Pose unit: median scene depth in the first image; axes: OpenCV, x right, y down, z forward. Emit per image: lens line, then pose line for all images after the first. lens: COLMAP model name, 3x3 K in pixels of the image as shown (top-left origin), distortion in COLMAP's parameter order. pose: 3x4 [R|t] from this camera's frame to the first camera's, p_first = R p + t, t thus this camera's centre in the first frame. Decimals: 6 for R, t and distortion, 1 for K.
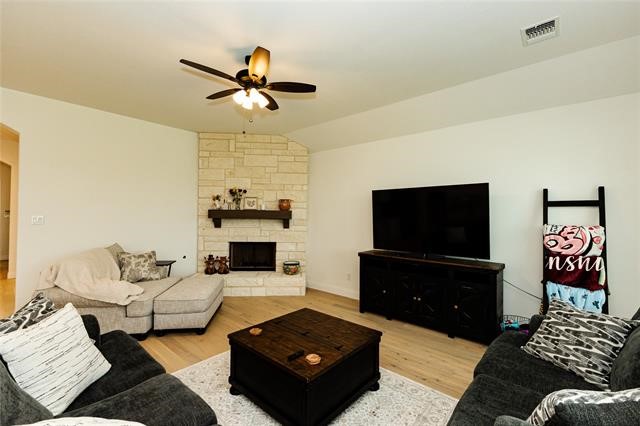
lens RADIAL K [[278.8, 0, 320.0], [0, 278.8, 213.0], [0, 0, 1]] dist [0.051140, 0.000016]
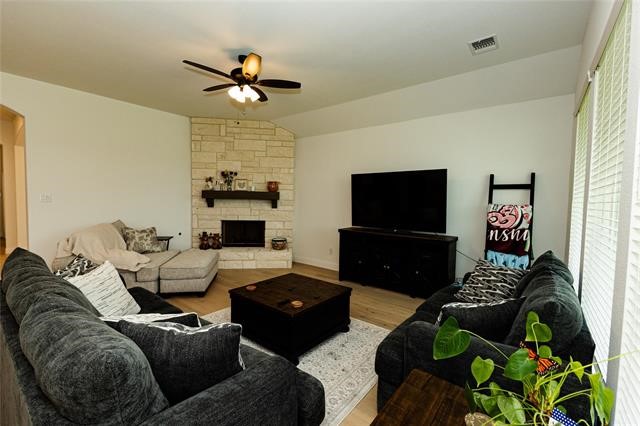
lens RADIAL K [[278.8, 0, 320.0], [0, 278.8, 213.0], [0, 0, 1]] dist [0.051140, 0.000016]
pose [[0.998957, 0.003669, 0.045523, 0.012982], [-0.006506, 0.998035, 0.062325, 0.007733], [-0.045205, -0.062556, 0.997017, -0.164006]]
